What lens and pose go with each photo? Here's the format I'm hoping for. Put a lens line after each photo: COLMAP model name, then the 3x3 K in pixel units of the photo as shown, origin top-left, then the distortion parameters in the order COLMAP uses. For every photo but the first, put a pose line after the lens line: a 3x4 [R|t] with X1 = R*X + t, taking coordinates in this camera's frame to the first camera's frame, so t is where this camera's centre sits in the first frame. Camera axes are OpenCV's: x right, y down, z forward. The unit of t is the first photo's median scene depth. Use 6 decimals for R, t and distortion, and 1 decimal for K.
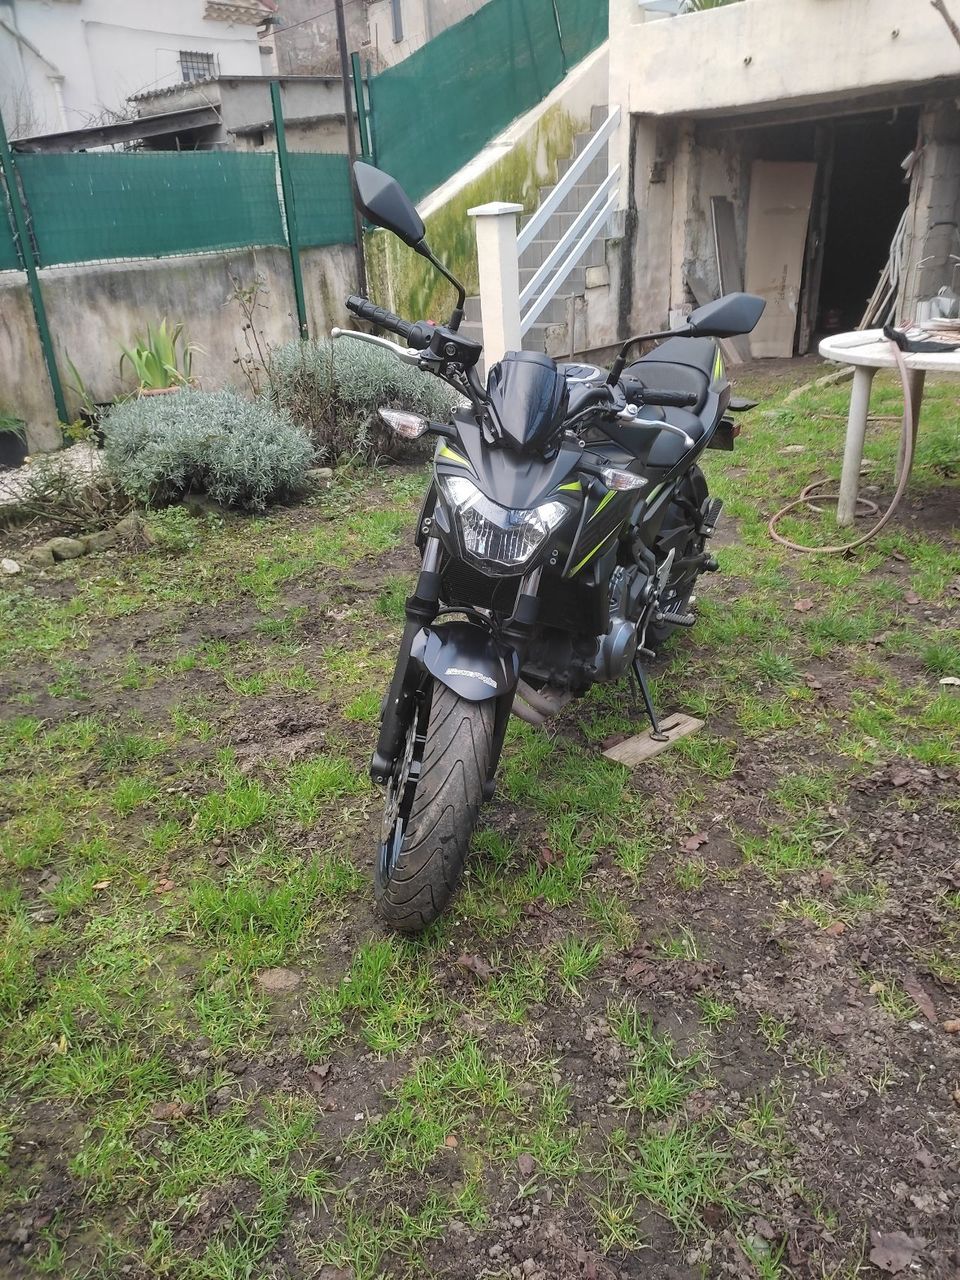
lens RADIAL K [[965.4, 0, 476.8], [0, 965.4, 637.3], [0, 0, 1]] dist [0.056819, -0.021514]
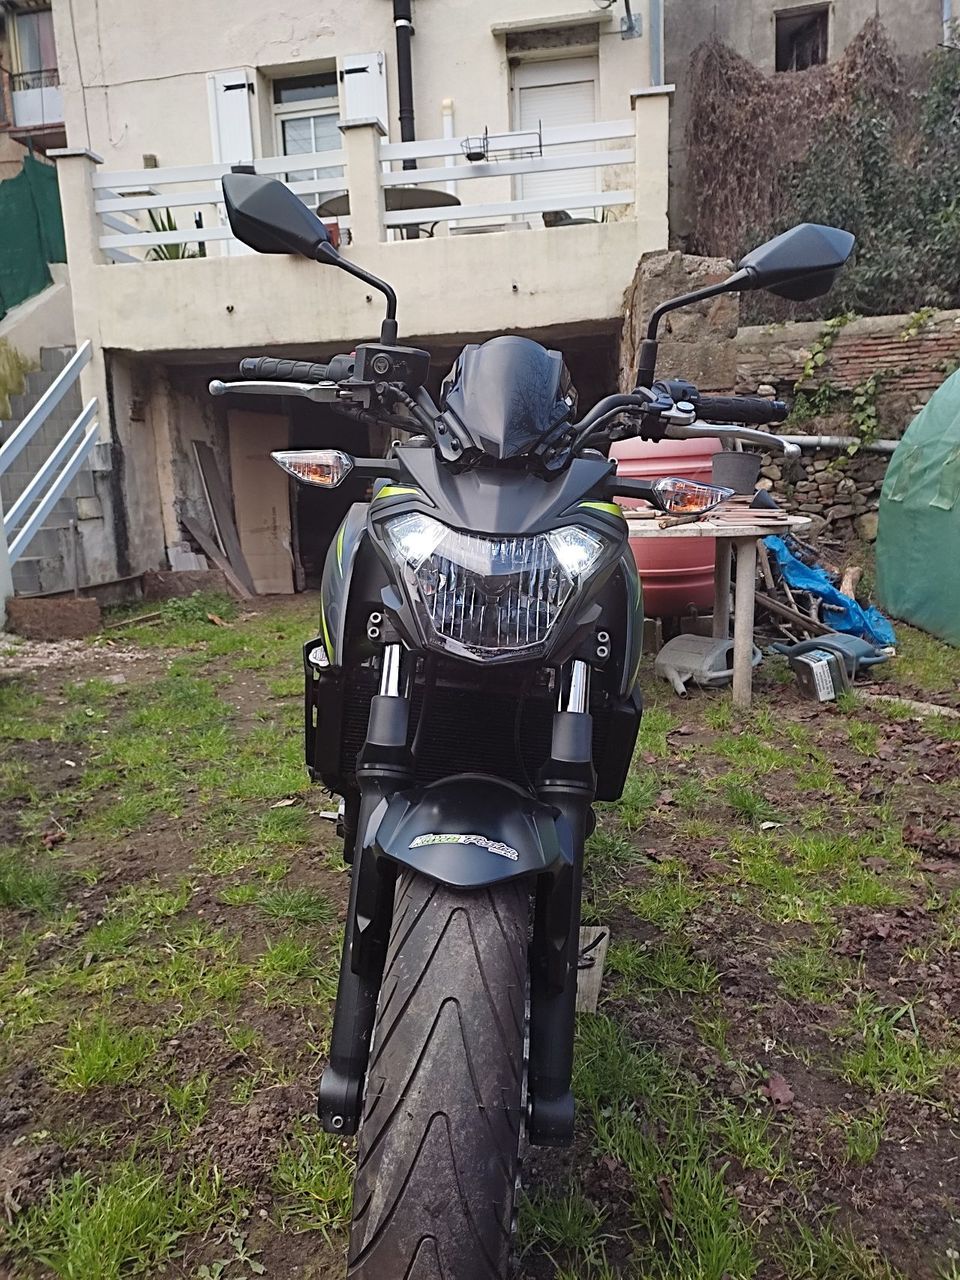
lens RADIAL K [[965.4, 0, 483.9], [0, 965.4, 644.7], [0, 0, 1]] dist [0.056819, -0.021514]
pose [[0.820597, -0.072557, 0.566882, -0.092325], [0.227698, 0.951290, -0.207848, 0.015149], [-0.524189, 0.299637, 0.797147, 0.135331]]
